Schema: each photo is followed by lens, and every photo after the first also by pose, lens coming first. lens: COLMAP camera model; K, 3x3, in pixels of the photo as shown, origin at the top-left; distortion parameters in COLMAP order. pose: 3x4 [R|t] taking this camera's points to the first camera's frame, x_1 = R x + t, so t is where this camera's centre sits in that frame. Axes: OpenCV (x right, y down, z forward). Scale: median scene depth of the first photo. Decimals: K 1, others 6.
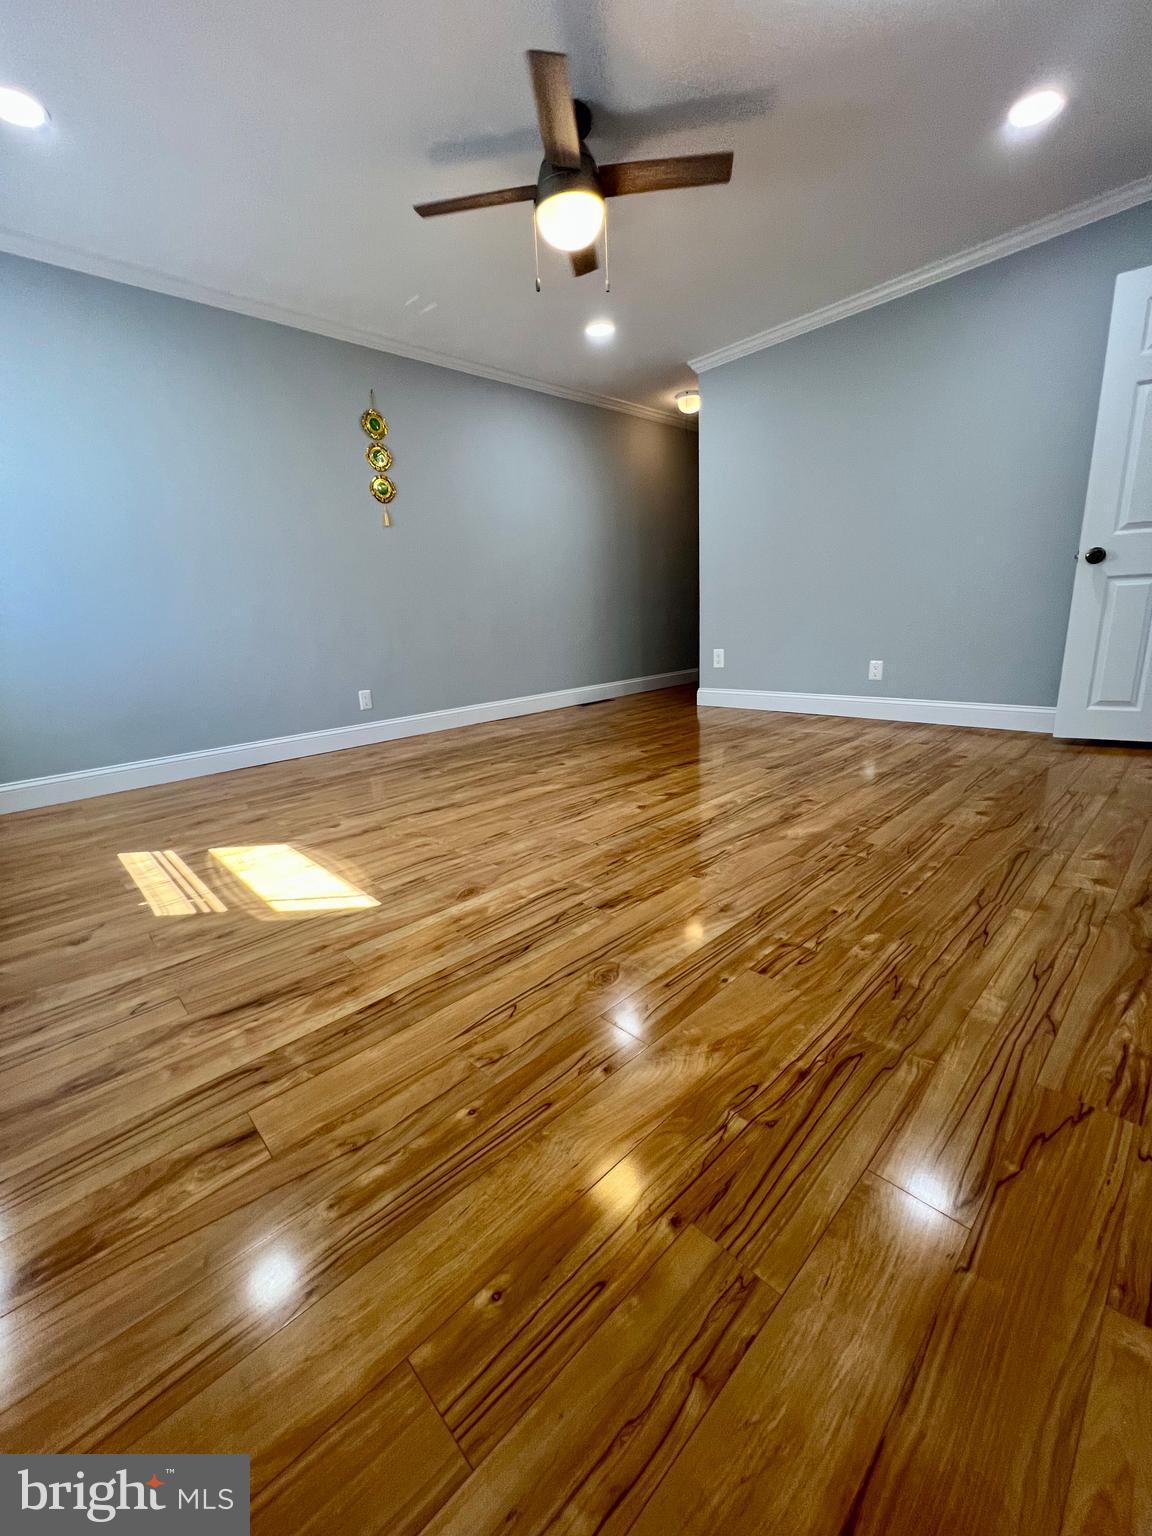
lens RADIAL K [[615.8, 0, 572.9], [0, 615.8, 768.7], [0, 0, 1]] dist [-0.004111, 0.000767]
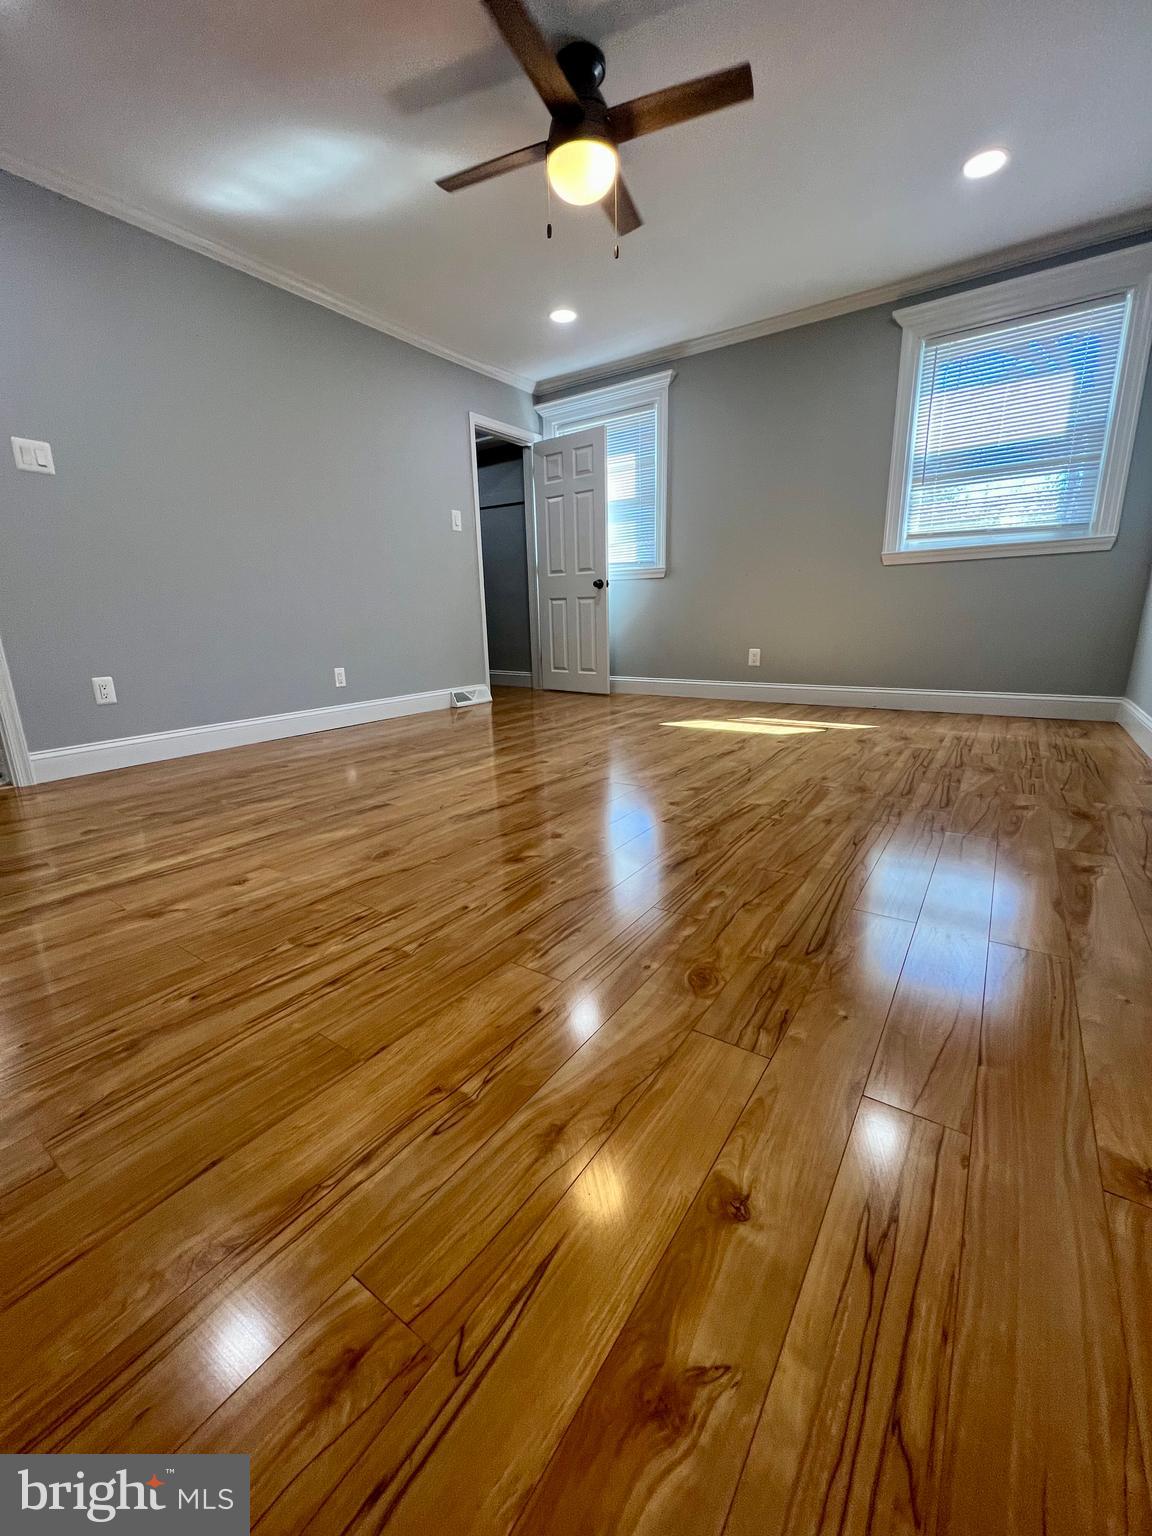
lens RADIAL K [[615.8, 0, 572.9], [0, 615.8, 768.7], [0, 0, 1]] dist [-0.004111, 0.000767]
pose [[-0.975902, 0.126267, -0.177966, 0.252763], [0.026372, 0.877846, 0.478216, -0.451285], [0.216610, 0.461998, -0.860022, 1.912921]]
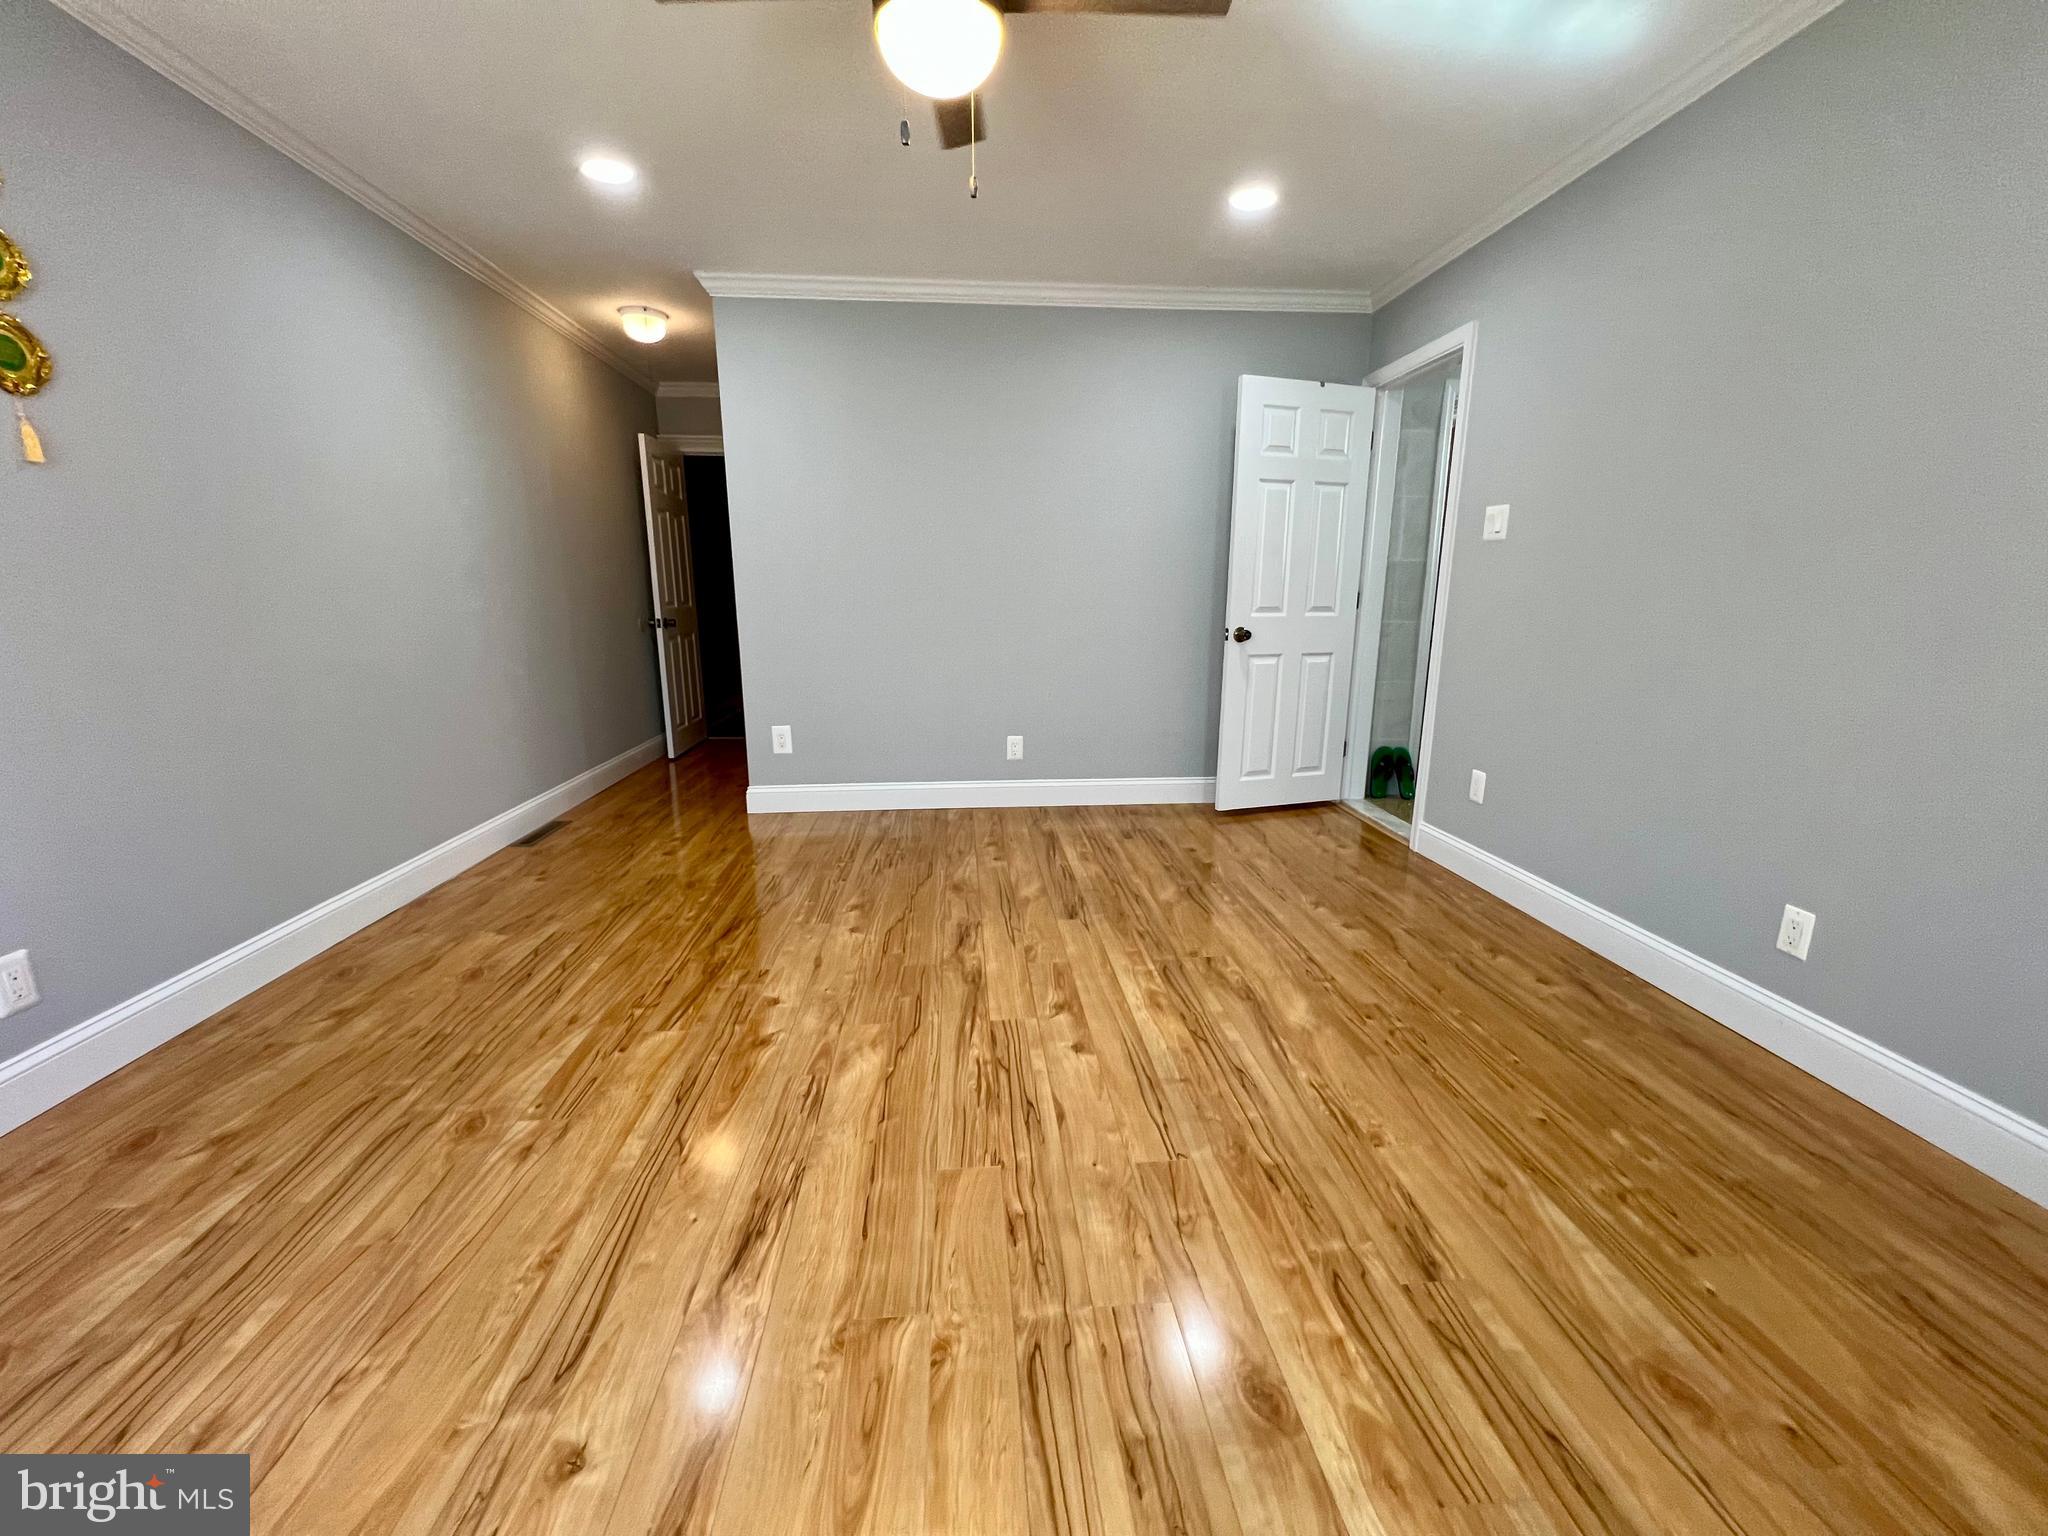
lens RADIAL K [[821.1, 0, 1025.4], [0, 821.1, 771.7], [0, 0, 1]] dist [-0.004111, 0.000767]
pose [[0.621870, -0.114727, 0.774671, -0.499104], [0.156270, 0.987495, 0.020799, -0.224357], [-0.767371, 0.108124, 0.632022, 0.474213]]
